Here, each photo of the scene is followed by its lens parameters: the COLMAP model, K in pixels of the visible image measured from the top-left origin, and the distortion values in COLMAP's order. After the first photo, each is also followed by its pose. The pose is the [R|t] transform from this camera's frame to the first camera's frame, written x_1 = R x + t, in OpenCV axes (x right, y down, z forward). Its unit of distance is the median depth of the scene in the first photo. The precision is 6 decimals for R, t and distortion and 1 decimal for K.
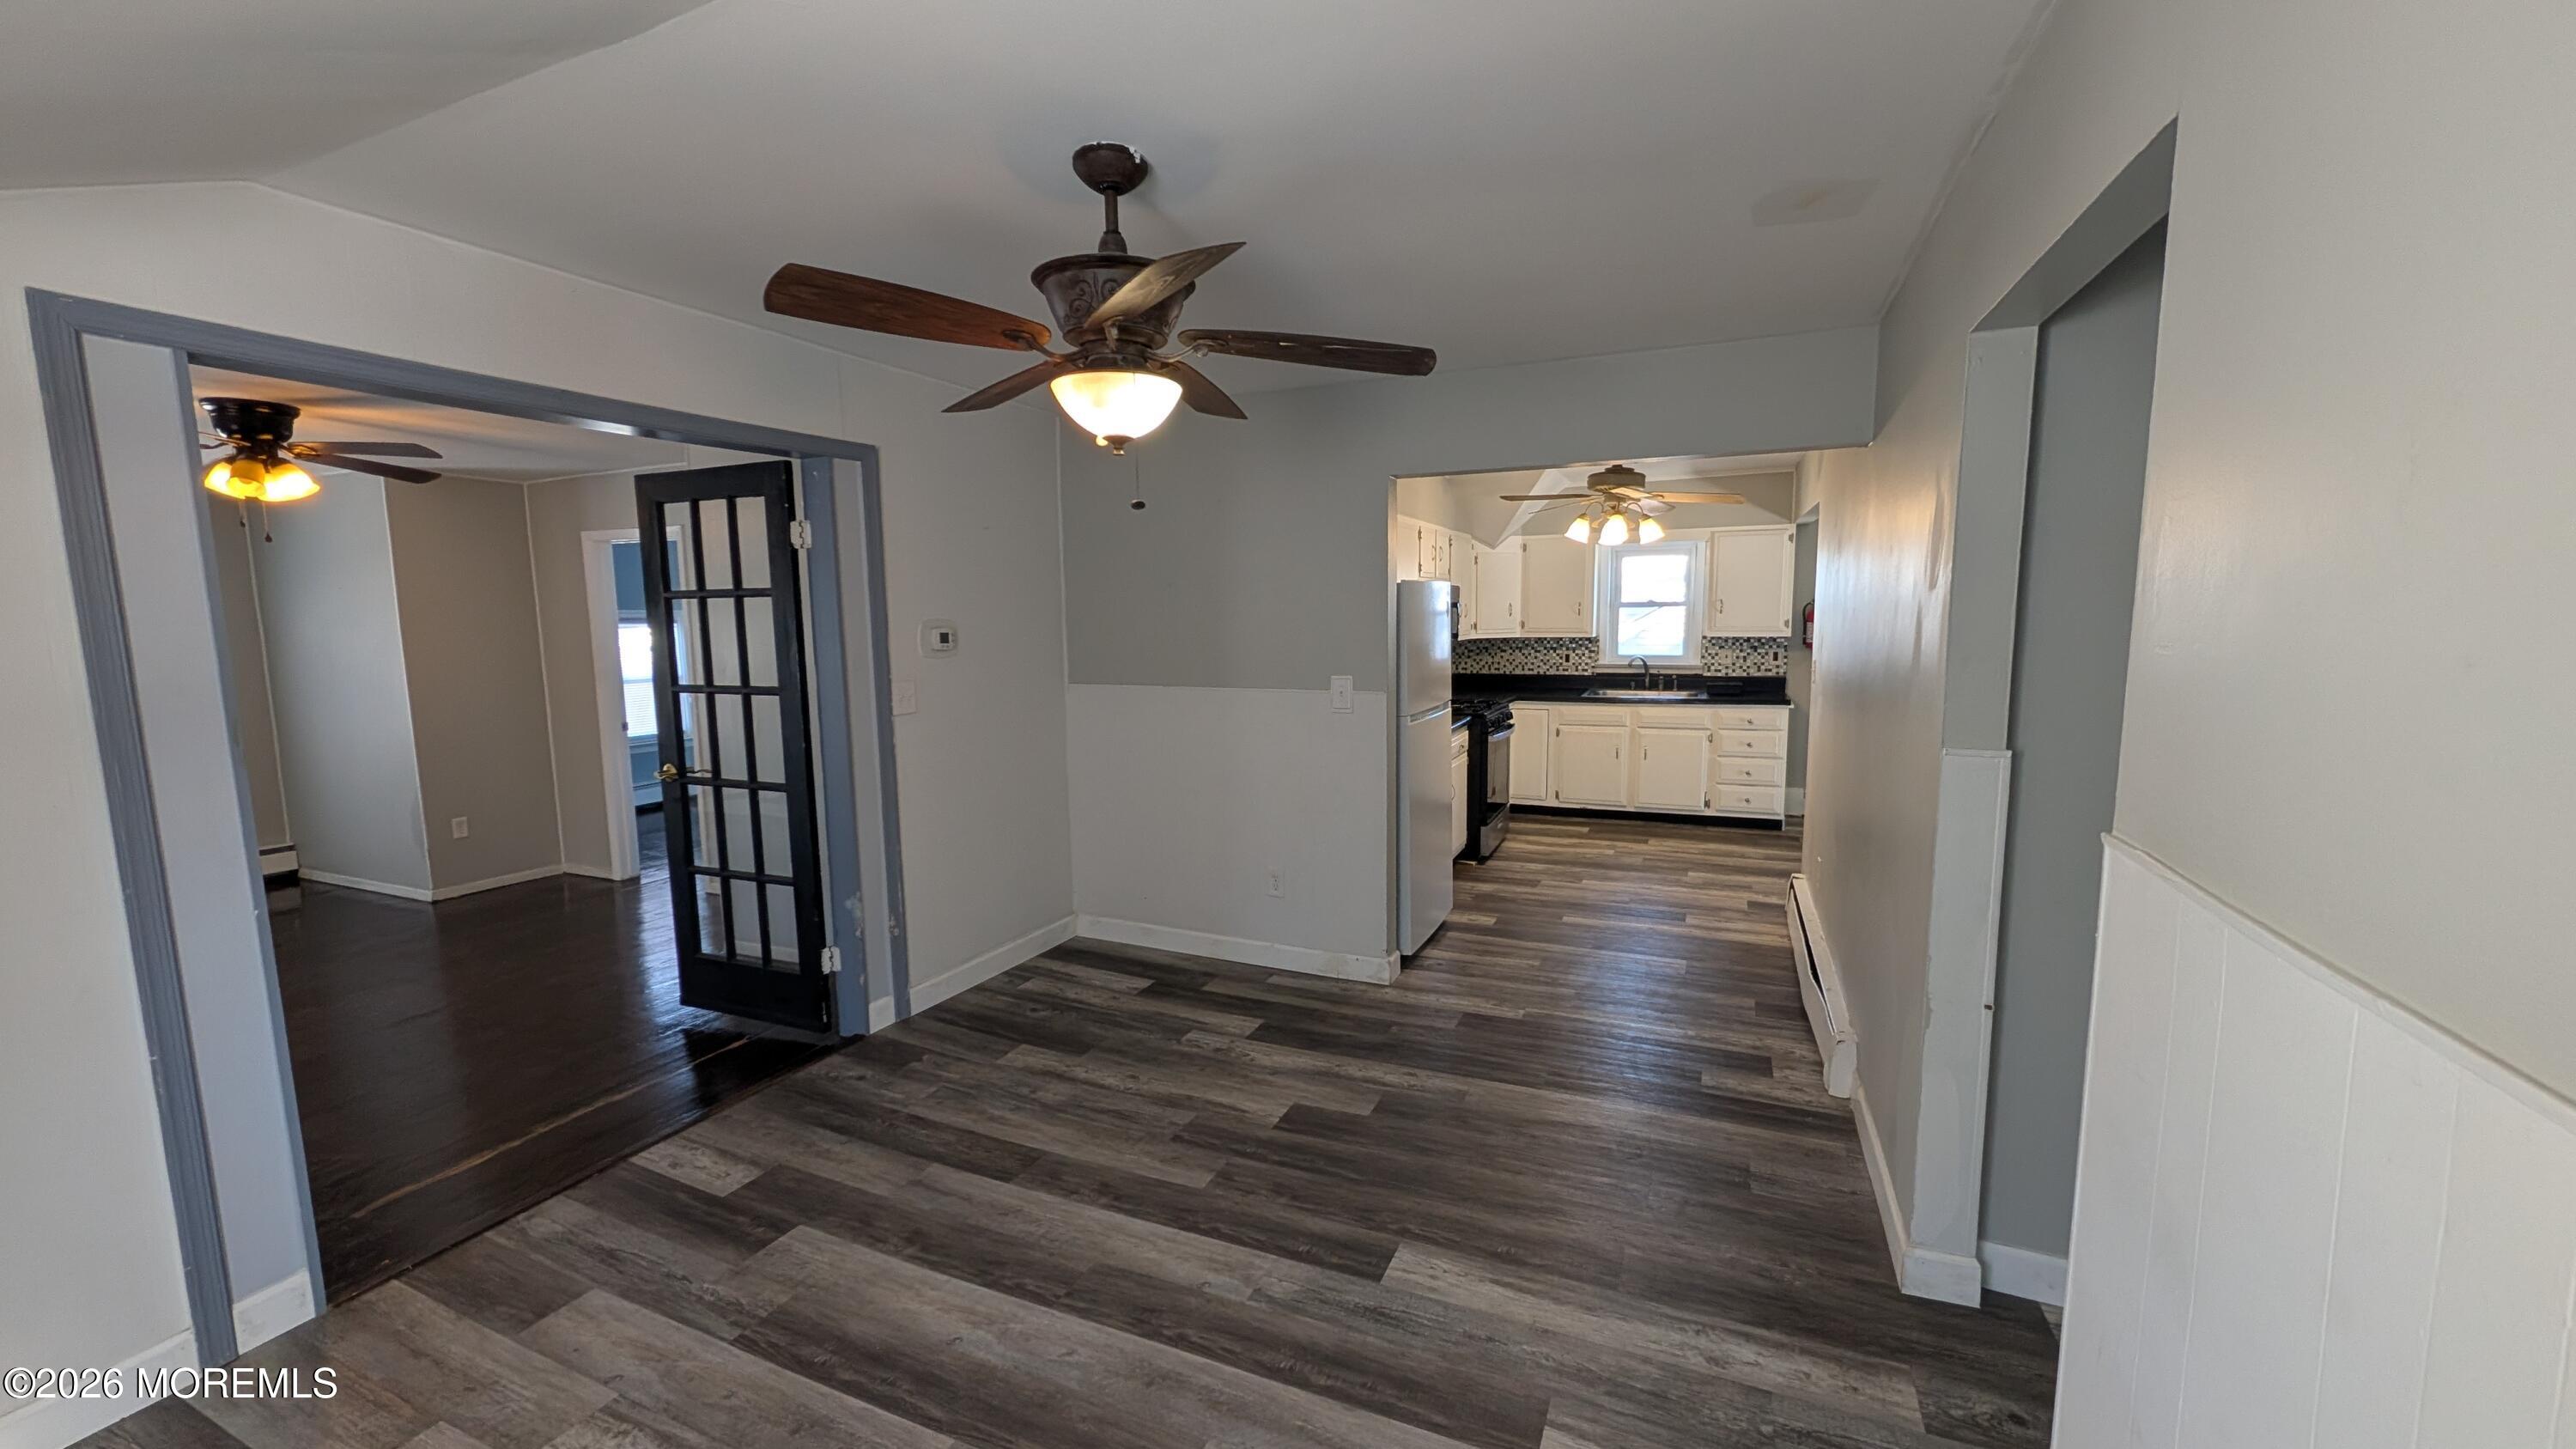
lens RADIAL K [[986.9, 0, 1281.9], [0, 986.9, 727.2], [0, 0, 1]] dist [0.001441, -0.001109]
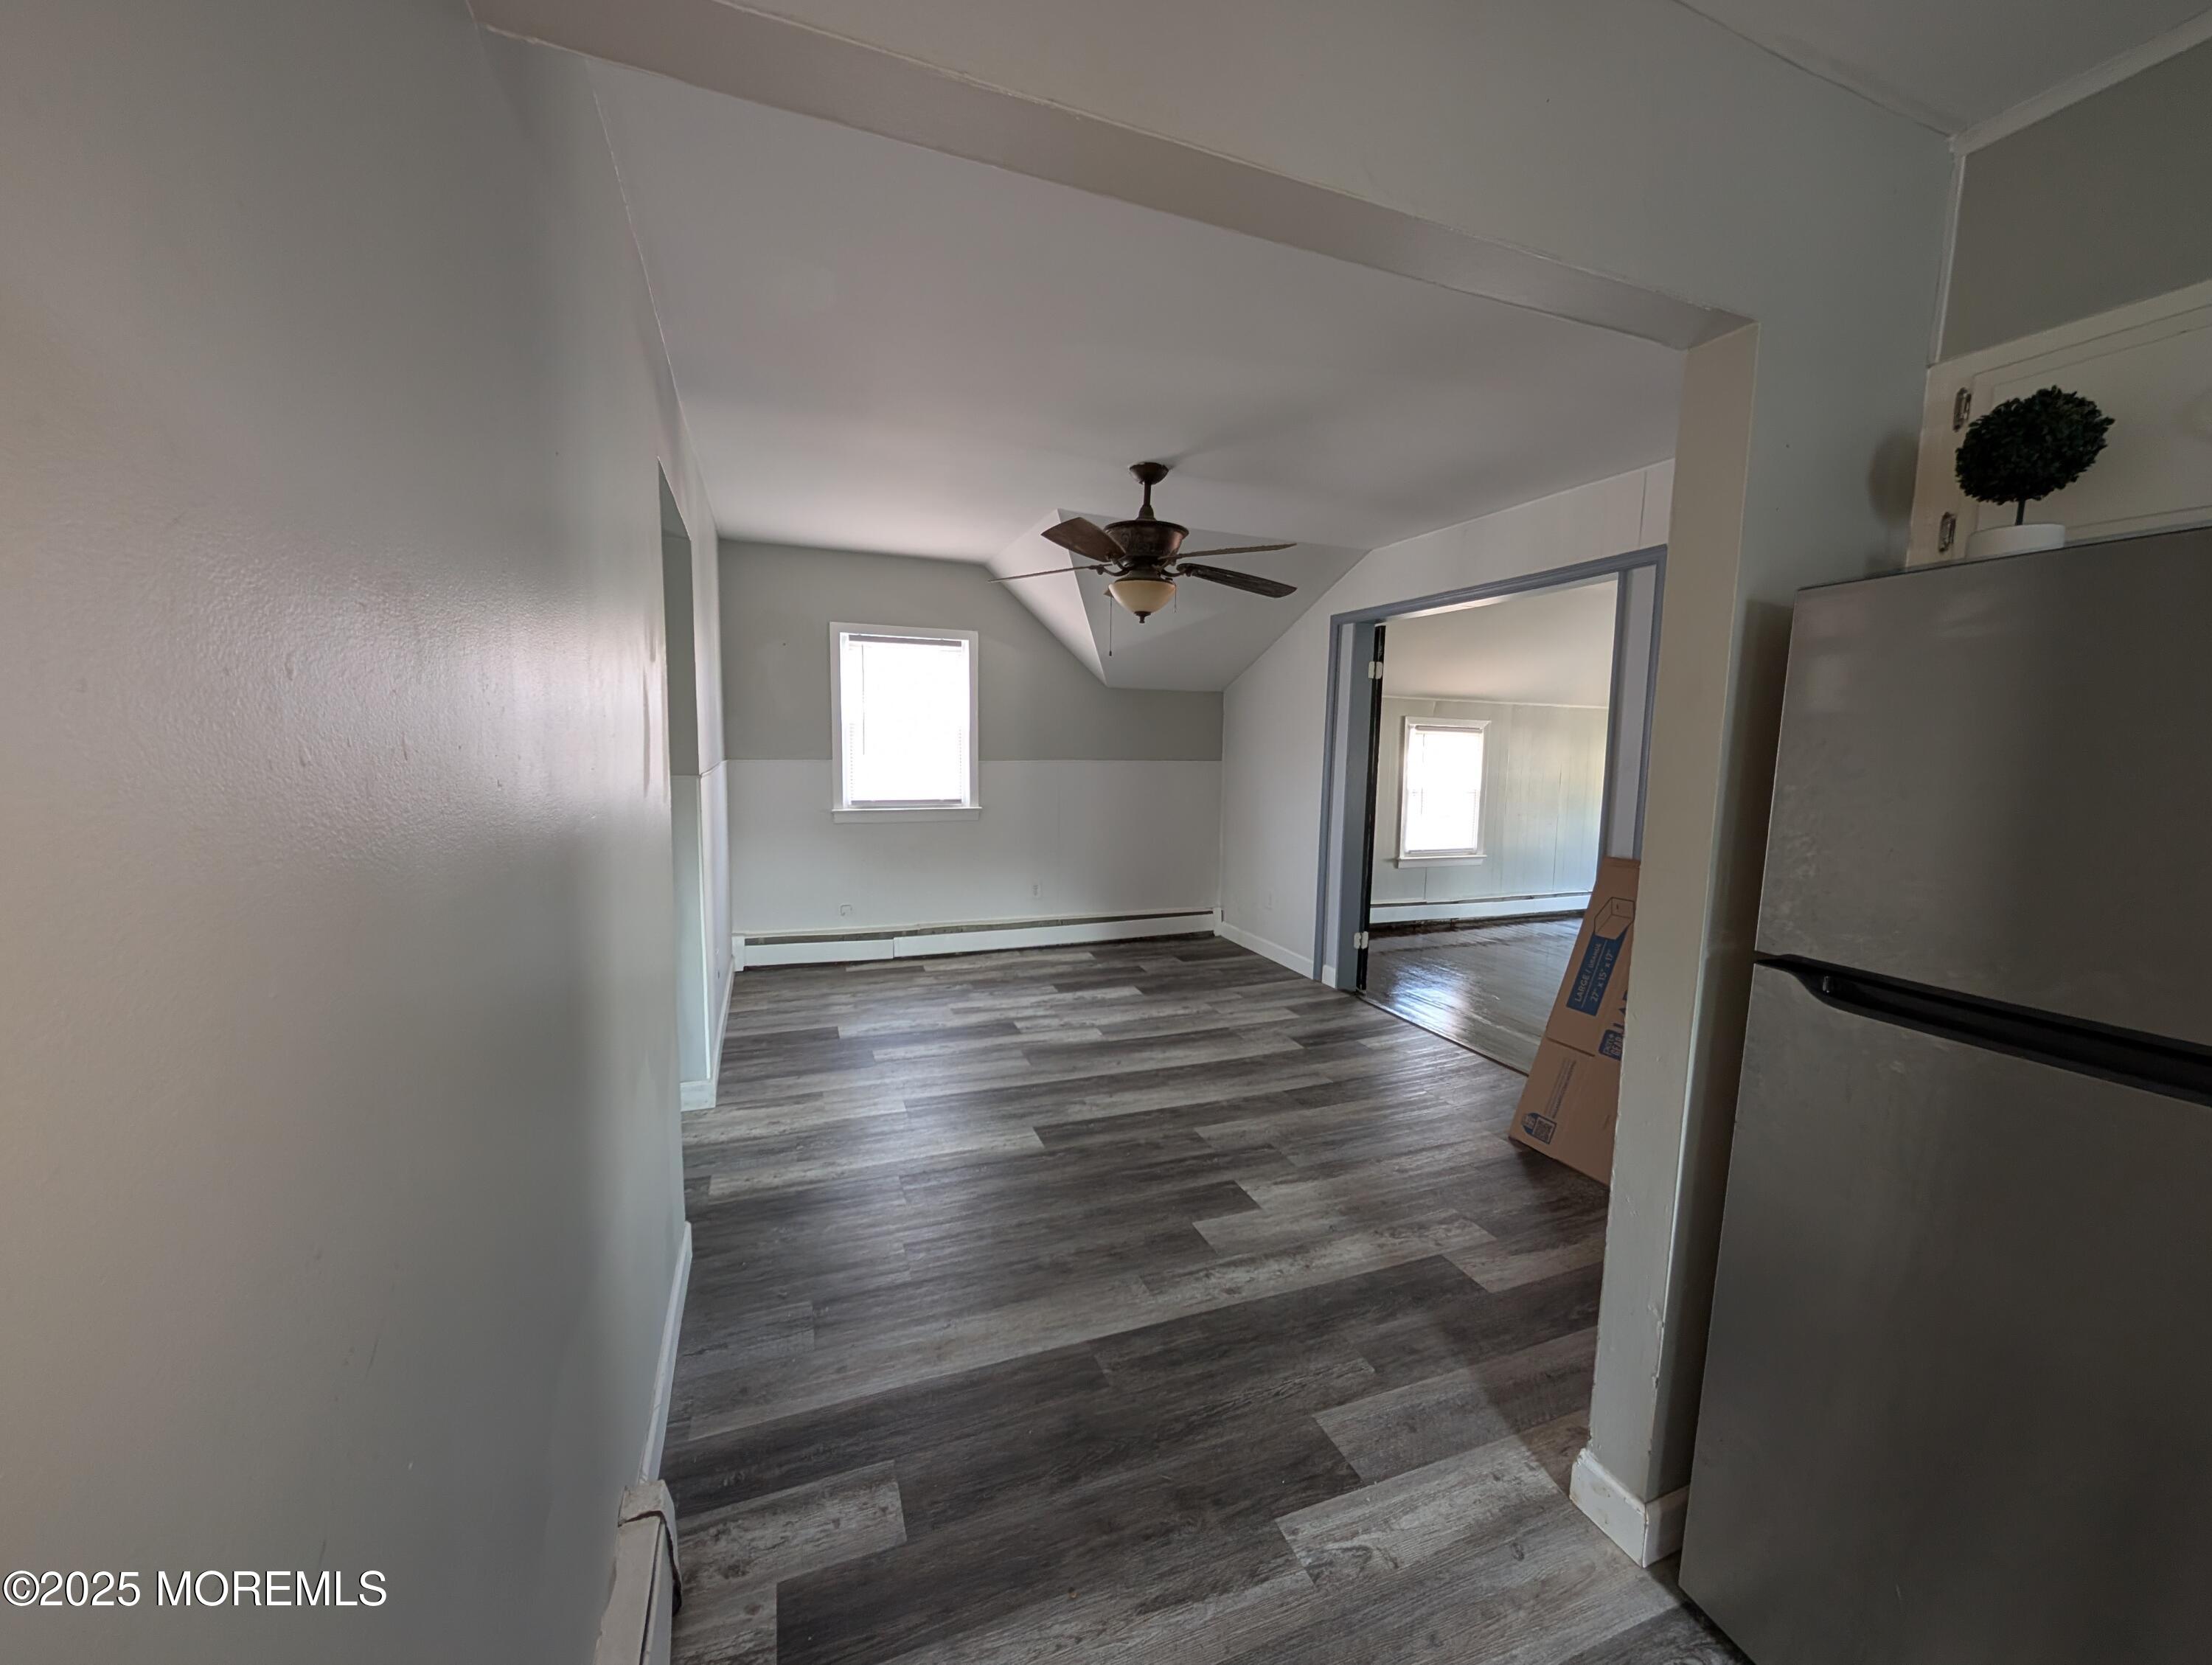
lens RADIAL K [[835.8, 0, 1098.7], [0, 835.8, 830.3], [0, 0, 1]] dist [-0.002825, -0.000072]
pose [[-0.708963, 0.073132, -0.701444, 0.549137], [-0.094424, 0.975811, 0.197173, -0.104268], [0.698896, 0.206021, -0.684908, 1.118626]]
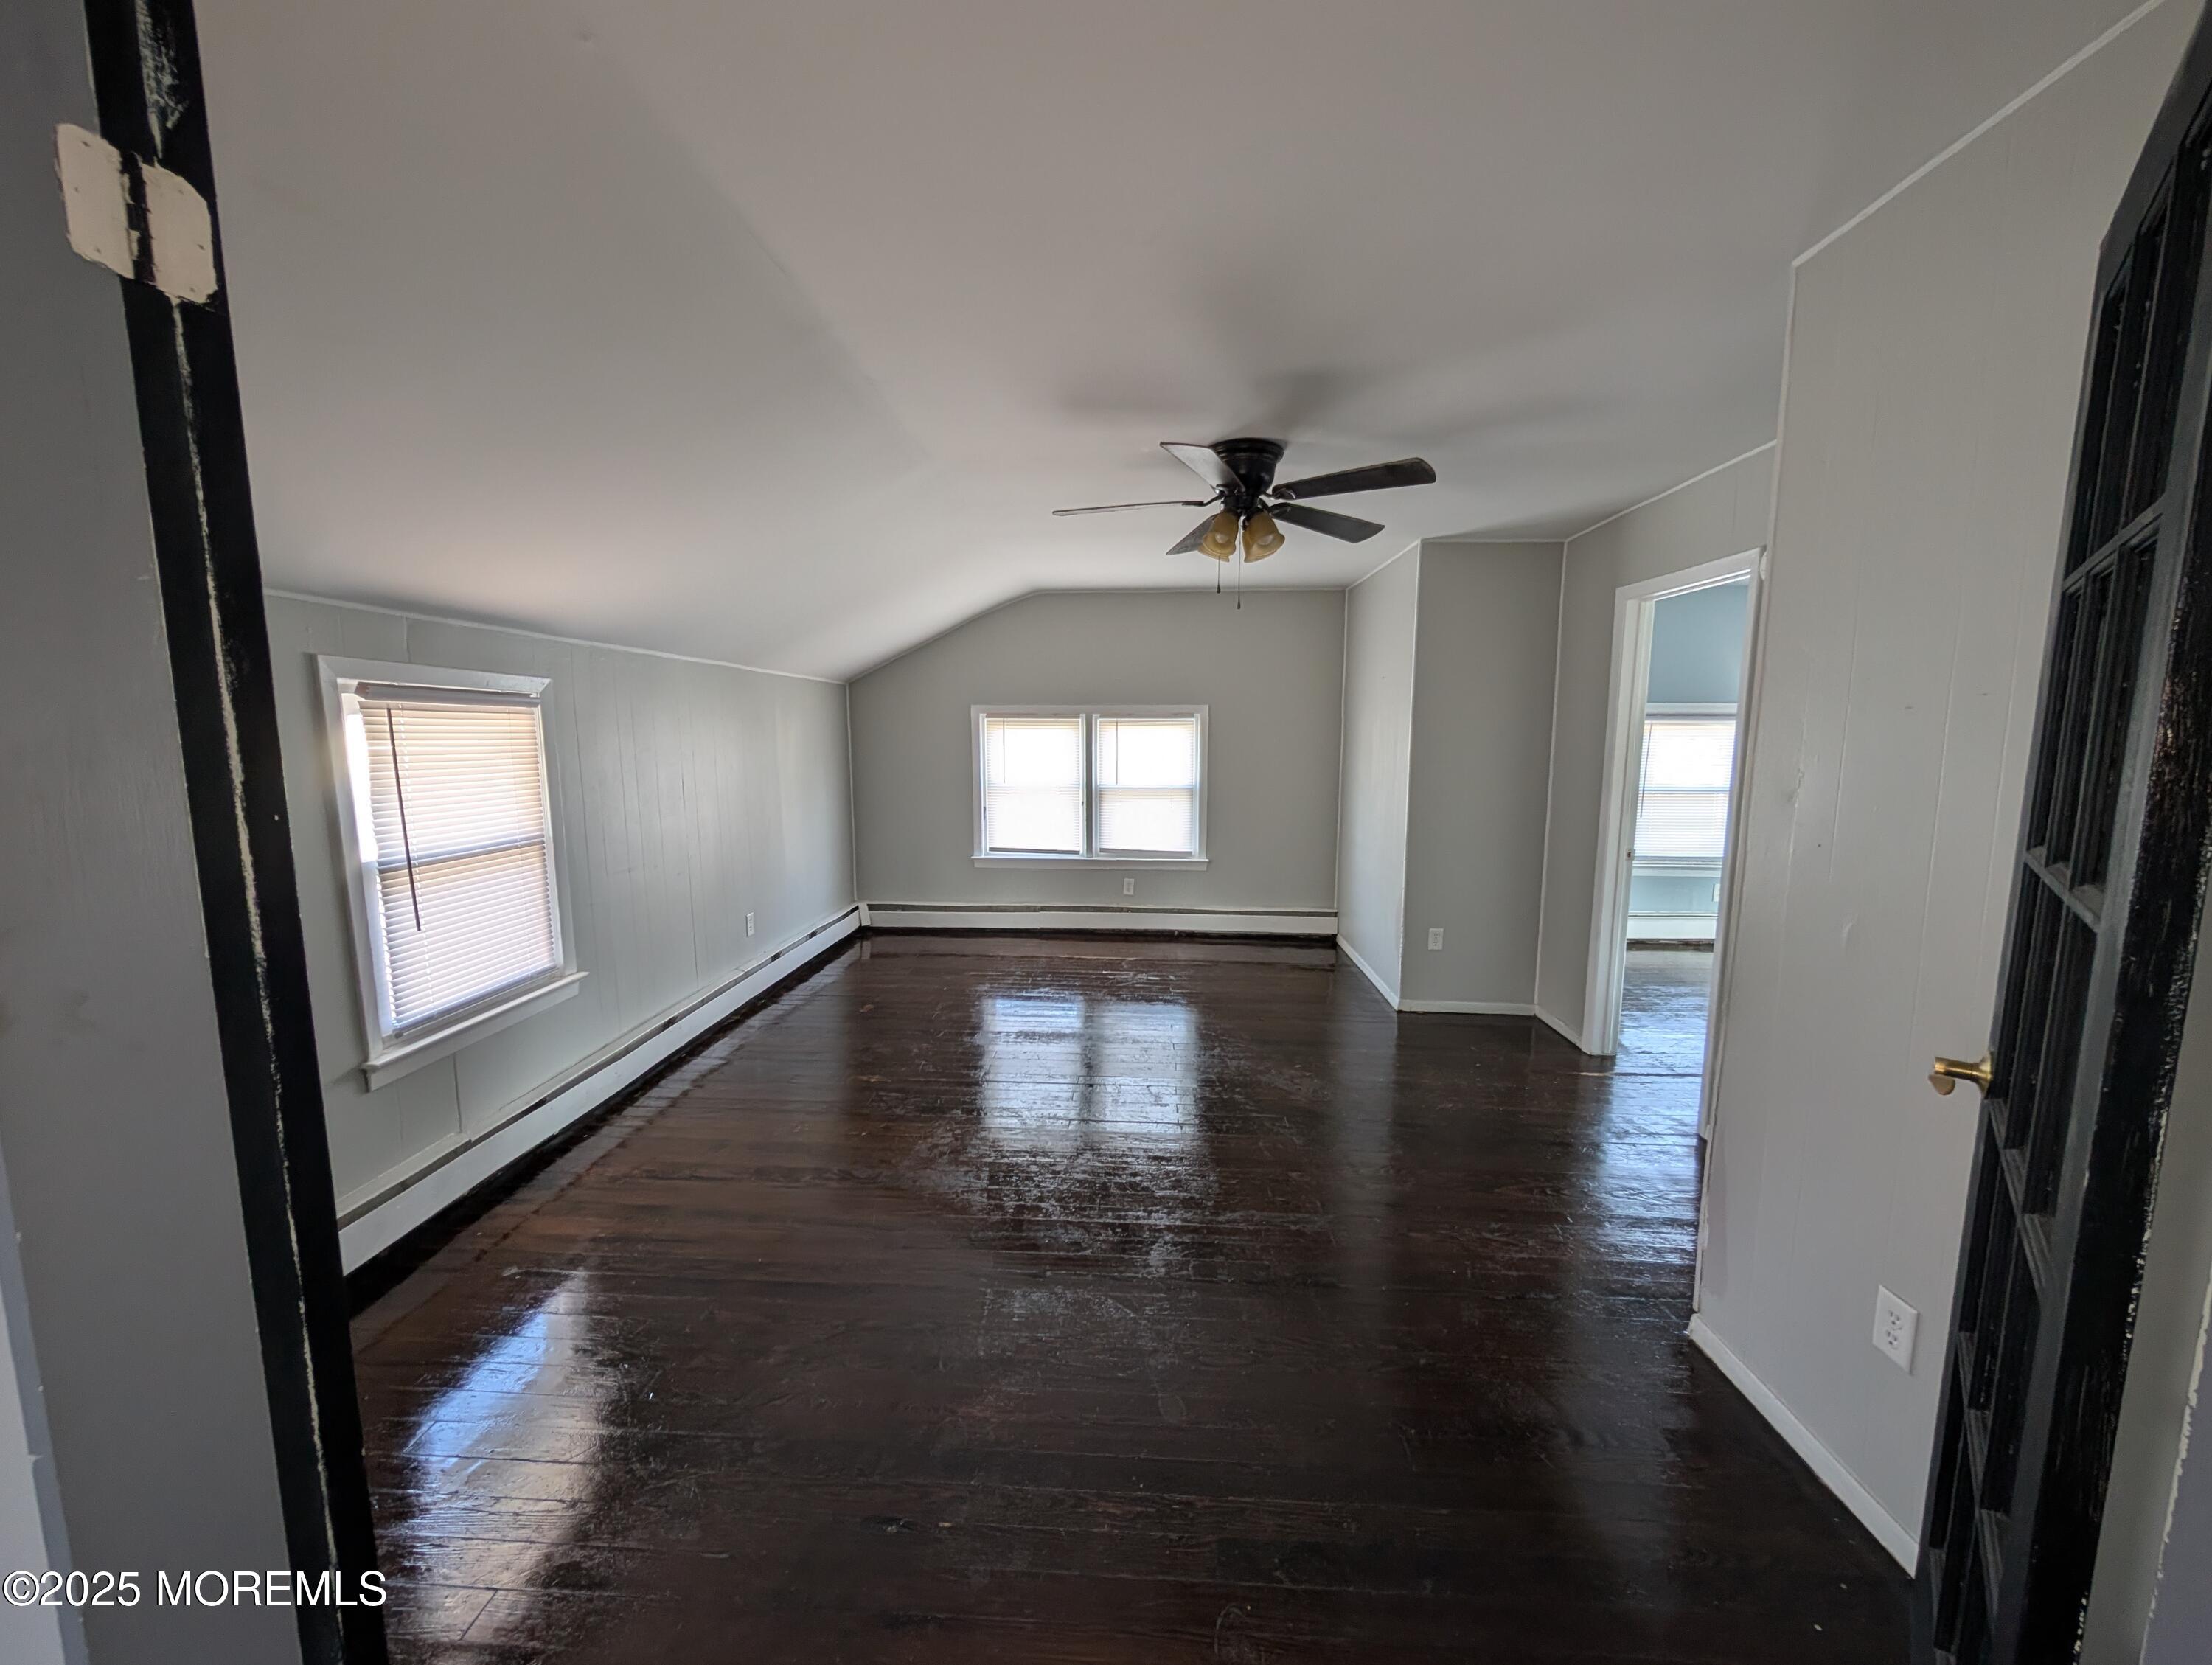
lens RADIAL K [[835.8, 0, 1098.0], [0, 835.8, 822.6], [0, 0, 1]] dist [-0.002825, -0.000072]
pose [[0.345479, 0.115268, -0.931321, -0.358525], [-0.112577, 0.990351, 0.080813, -0.048463], [0.931650, 0.076927, 0.355122, 0.654135]]
